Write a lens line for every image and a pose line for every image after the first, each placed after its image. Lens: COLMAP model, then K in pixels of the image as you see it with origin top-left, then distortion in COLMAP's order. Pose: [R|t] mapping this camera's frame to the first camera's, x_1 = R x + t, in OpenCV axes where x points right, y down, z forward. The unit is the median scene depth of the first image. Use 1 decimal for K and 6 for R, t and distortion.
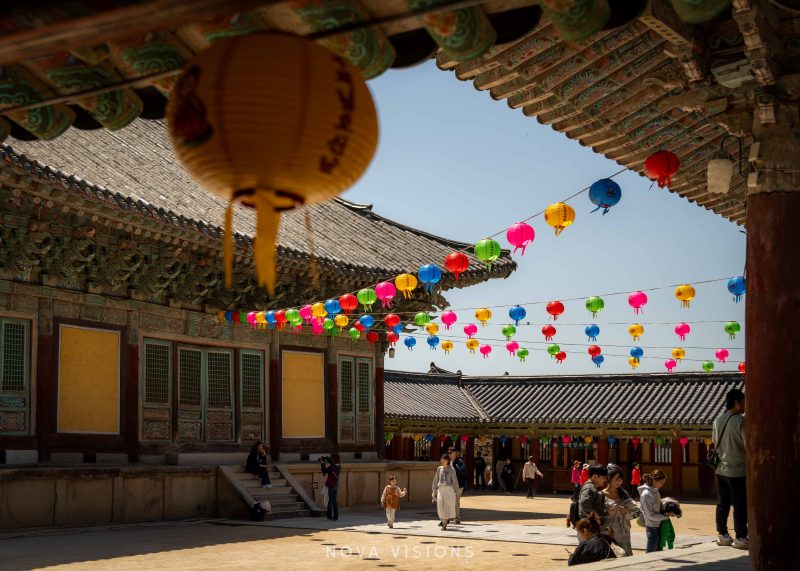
lens RADIAL K [[1291.4, 0, 400.0], [0, 1291.4, 285.6], [0, 0, 1]] dist [0.011210, 0.000000]
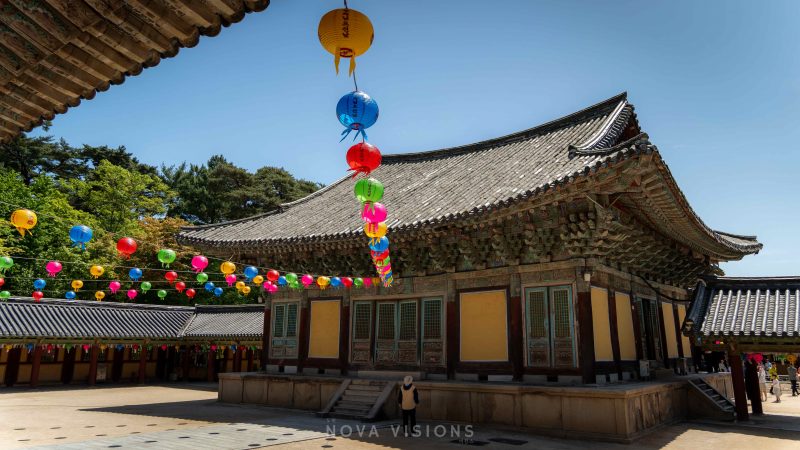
lens RADIAL K [[524.3, 0, 401.0], [0, 524.3, 227.1], [0, 0, 1]] dist [-0.007760, -0.000147]
pose [[-0.018339, -0.247232, -0.968783, 0.466397], [0.110584, 0.962499, -0.247722, 0.116506], [0.993698, -0.111675, 0.009689, 0.988653]]
